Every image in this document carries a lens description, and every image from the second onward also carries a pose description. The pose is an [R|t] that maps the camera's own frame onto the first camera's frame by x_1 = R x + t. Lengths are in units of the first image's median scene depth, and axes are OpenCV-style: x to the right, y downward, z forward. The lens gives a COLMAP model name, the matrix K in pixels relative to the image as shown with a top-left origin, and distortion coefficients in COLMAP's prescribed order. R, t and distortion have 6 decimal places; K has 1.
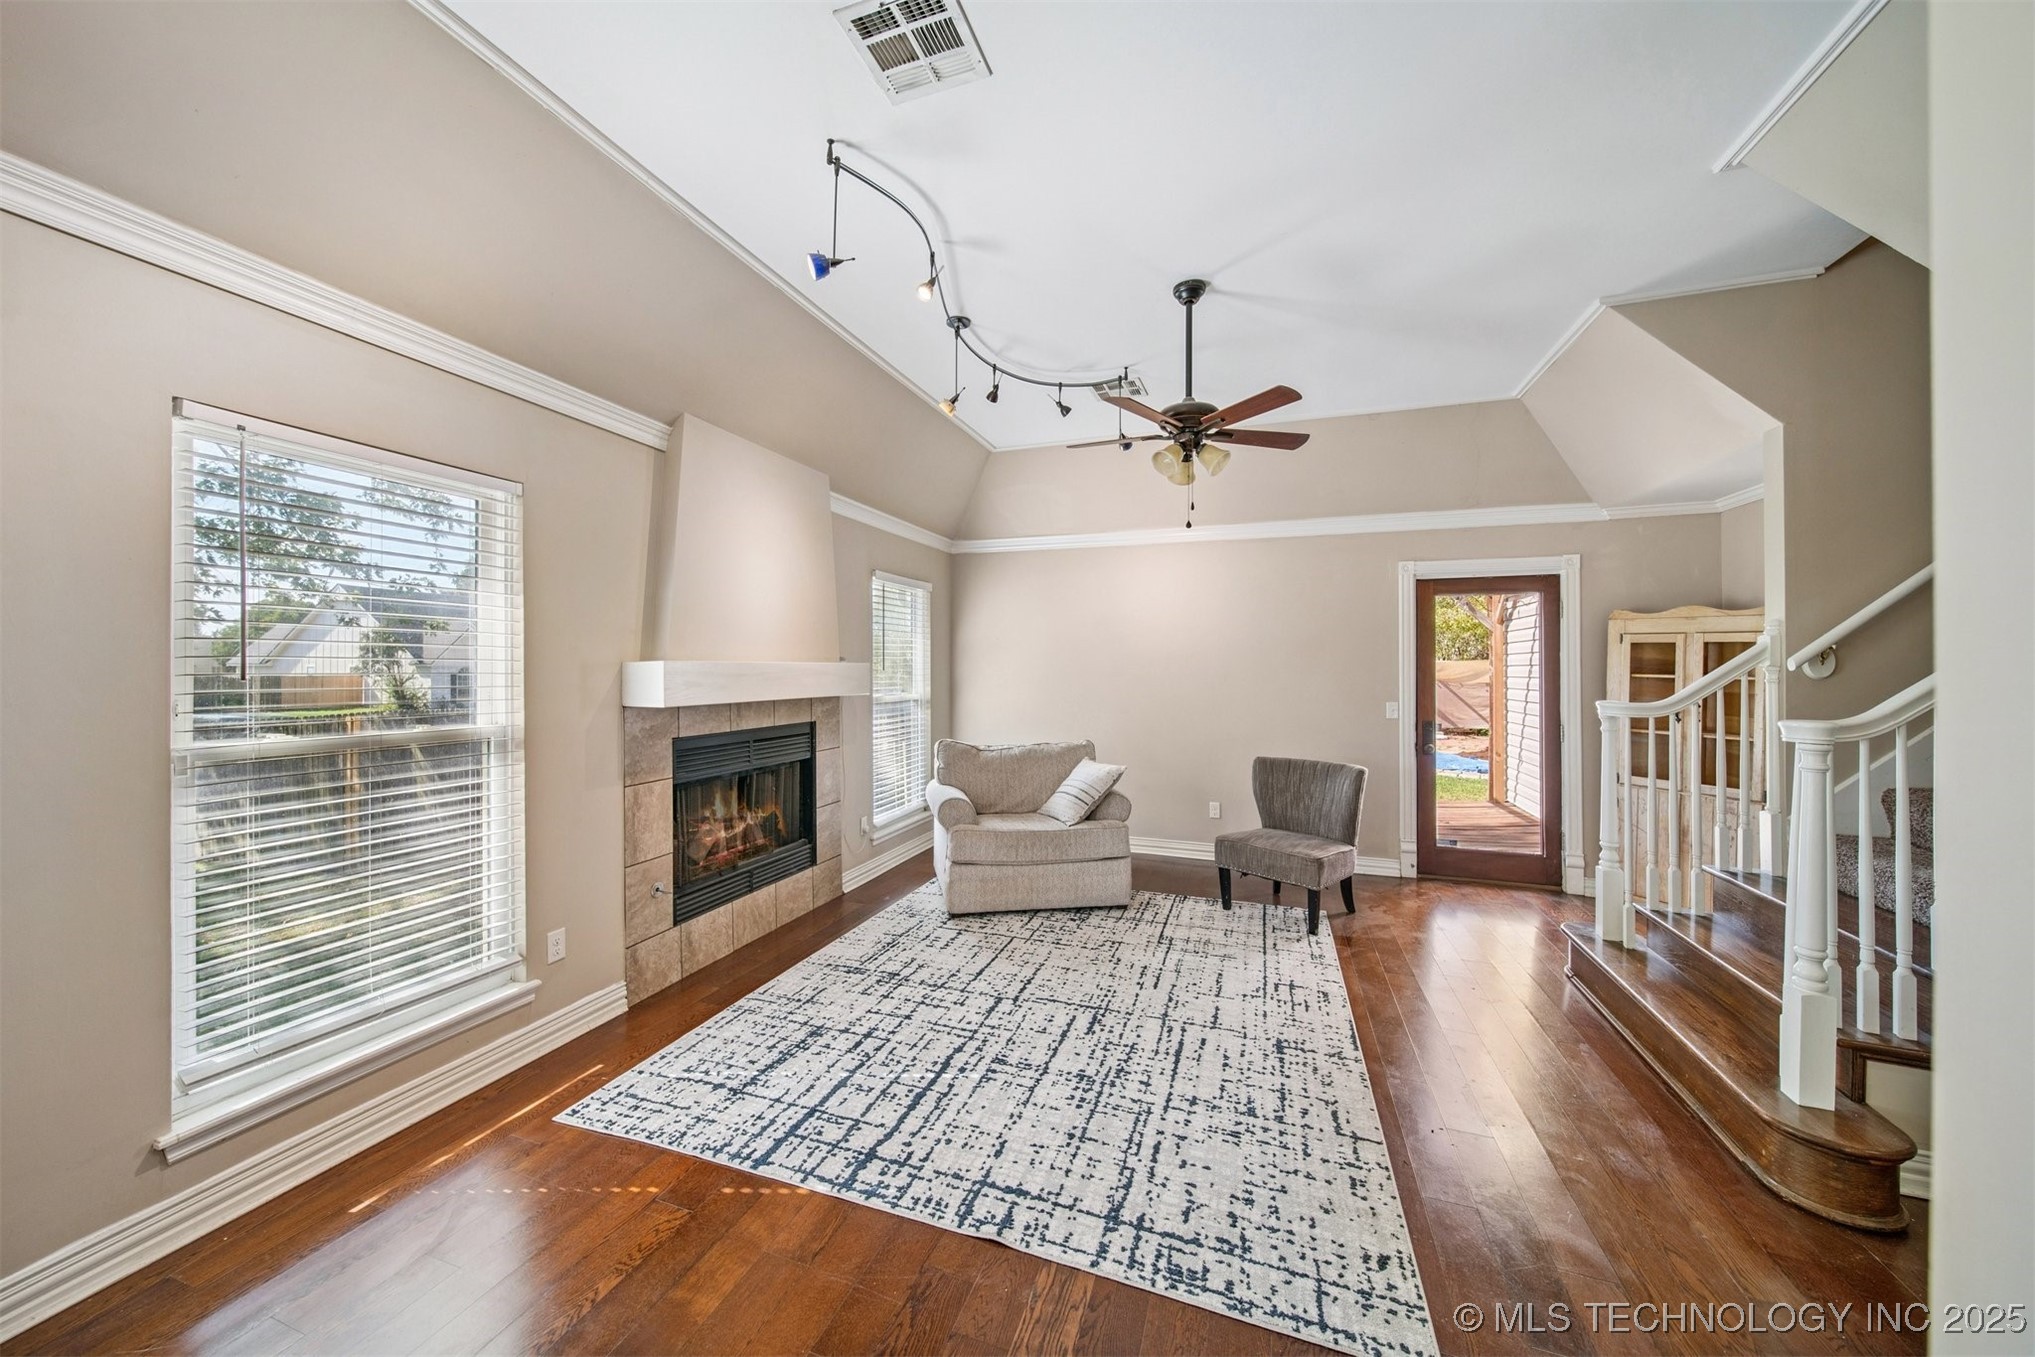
lens RADIAL K [[720.3, 0, 1002.0], [0, 720.3, 671.6], [0, 0, 1]] dist [0.009502, -0.001577]
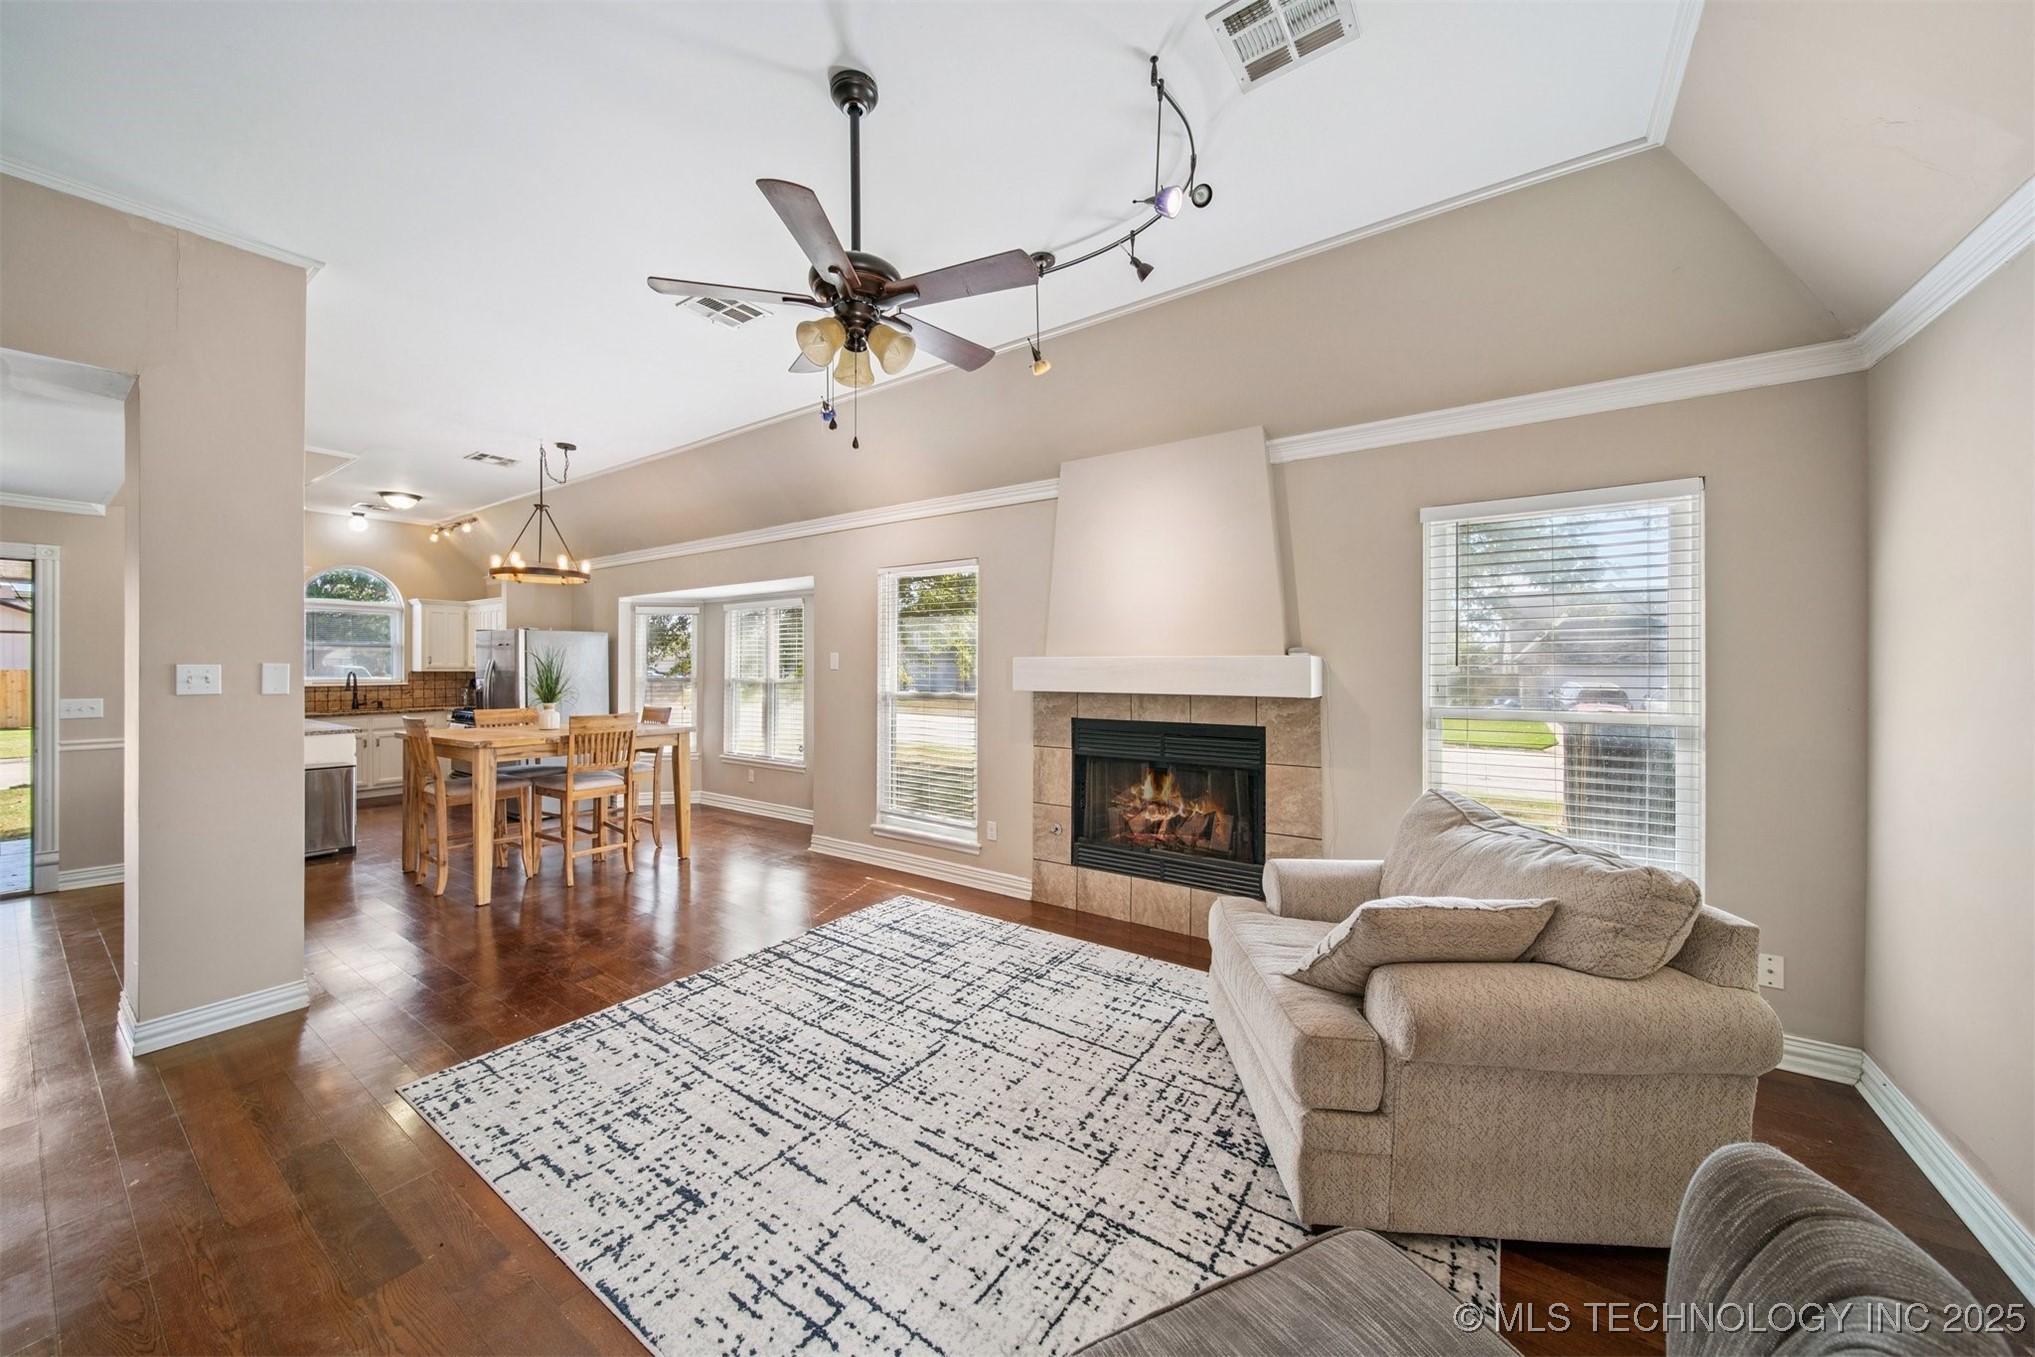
lens RADIAL K [[720.3, 0, 998.6], [0, 720.3, 666.2], [0, 0, 1]] dist [0.009502, -0.001577]
pose [[-0.267634, -0.001995, -0.963519, 0.802995], [-0.006375, 0.999980, -0.000300, 0.002693], [0.963500, 0.006062, -0.267641, 1.204772]]
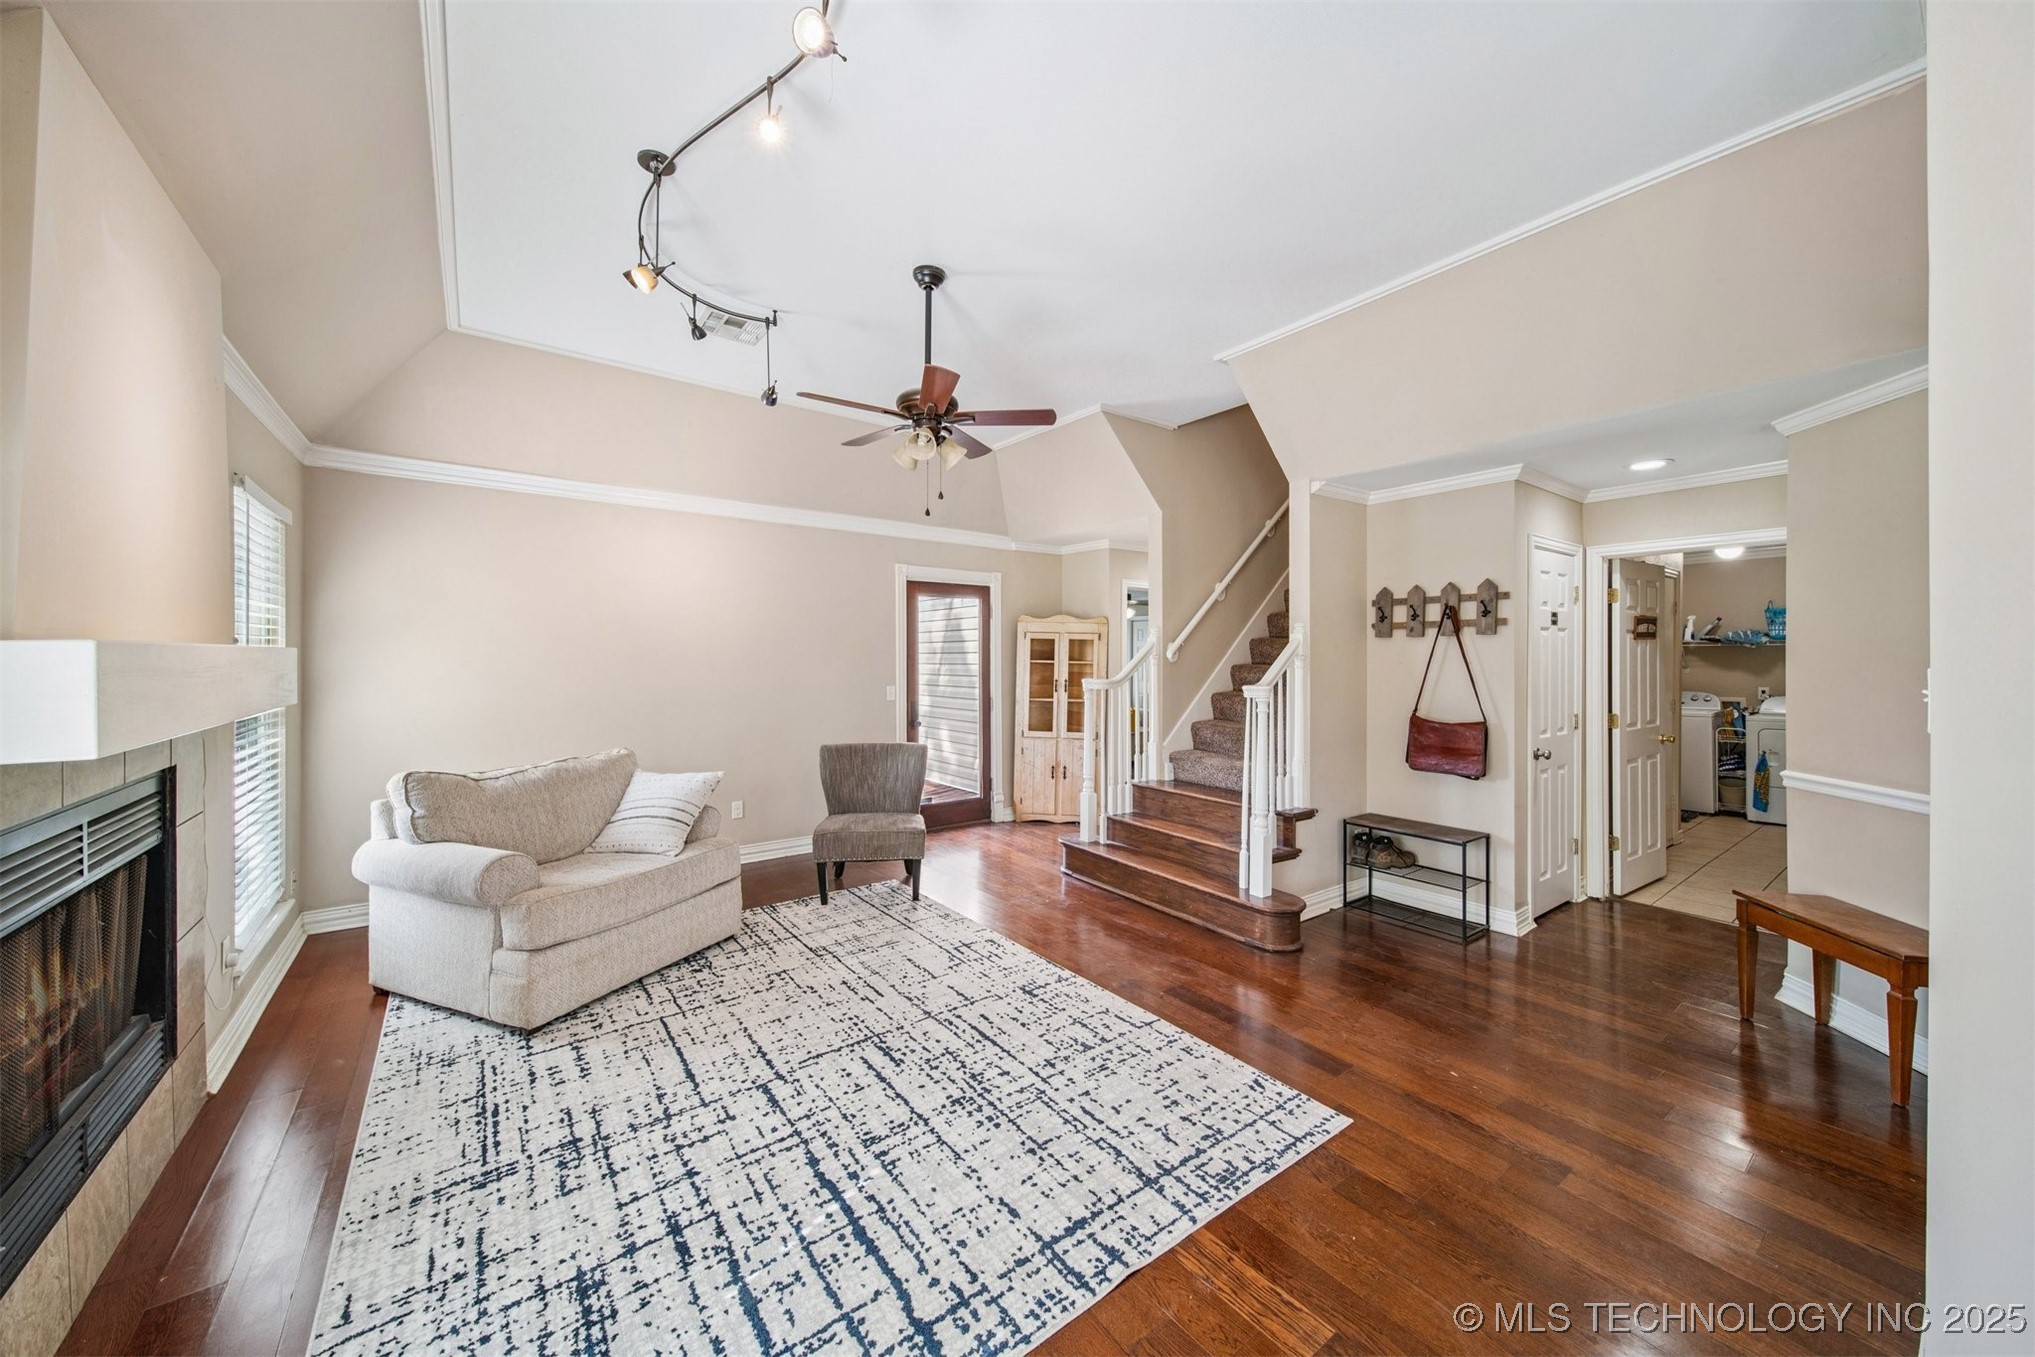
lens RADIAL K [[720.3, 0, 1006.9], [0, 720.3, 660.7], [0, 0, 1]] dist [0.009502, -0.001577]
pose [[0.550225, -0.006144, 0.834994, -0.466781], [0.004239, 0.999981, 0.004564, -0.002880], [-0.835006, 0.001028, 0.550240, 0.333762]]
